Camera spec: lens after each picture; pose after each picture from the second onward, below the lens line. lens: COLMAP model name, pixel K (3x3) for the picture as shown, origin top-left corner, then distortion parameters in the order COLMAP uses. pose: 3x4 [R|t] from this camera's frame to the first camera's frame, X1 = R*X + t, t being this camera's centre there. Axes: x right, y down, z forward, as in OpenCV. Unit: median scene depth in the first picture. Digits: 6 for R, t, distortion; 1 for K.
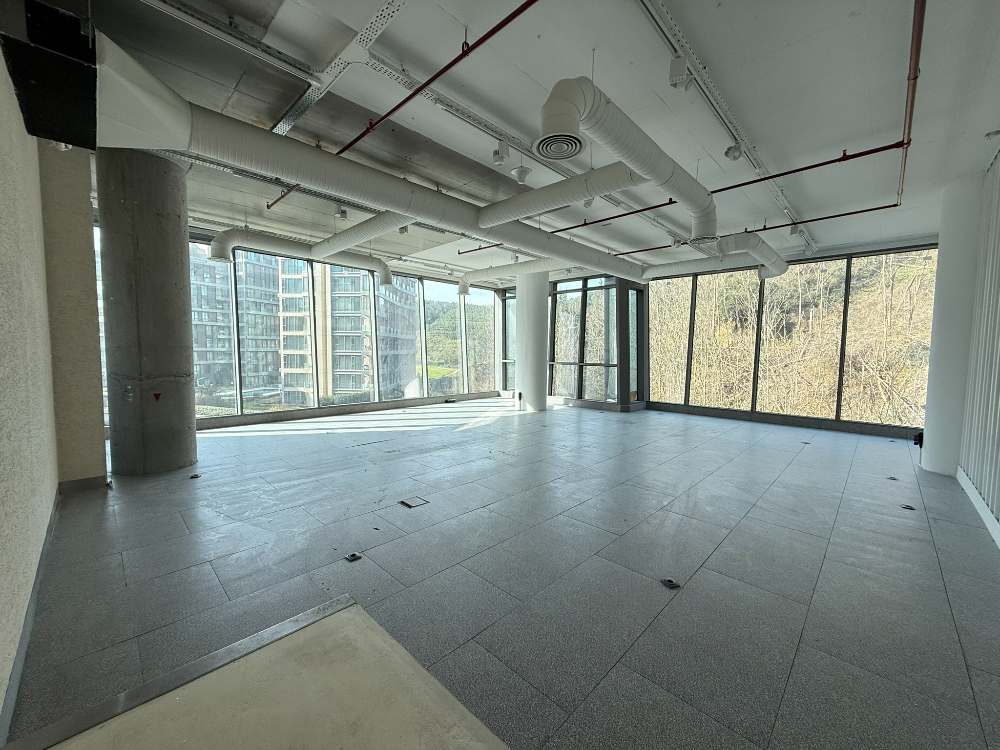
lens RADIAL K [[395.7, 0, 500.2], [0, 395.7, 374.2], [0, 0, 1]] dist [-0.000324, 0.000062]
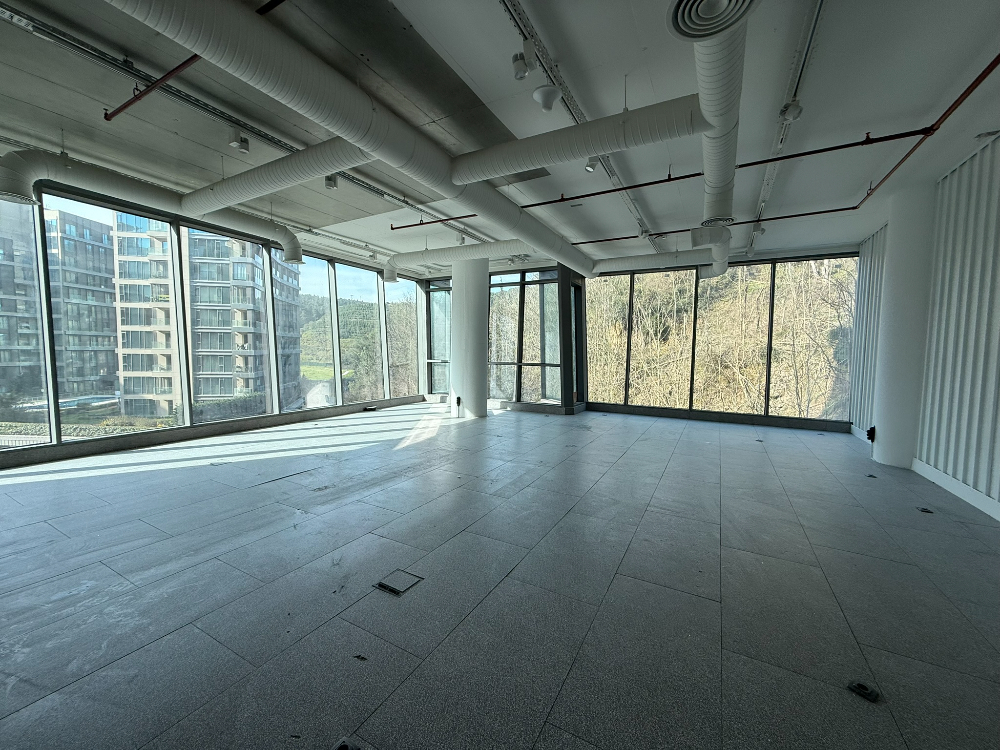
lens RADIAL K [[395.7, 0, 500.2], [0, 395.7, 374.2], [0, 0, 1]] dist [-0.000324, 0.000062]
pose [[0.965739, -0.012640, 0.259207, -0.079456], [0.012671, 0.999919, 0.001551, -0.003934], [-0.259206, 0.001786, 0.965820, 0.121777]]
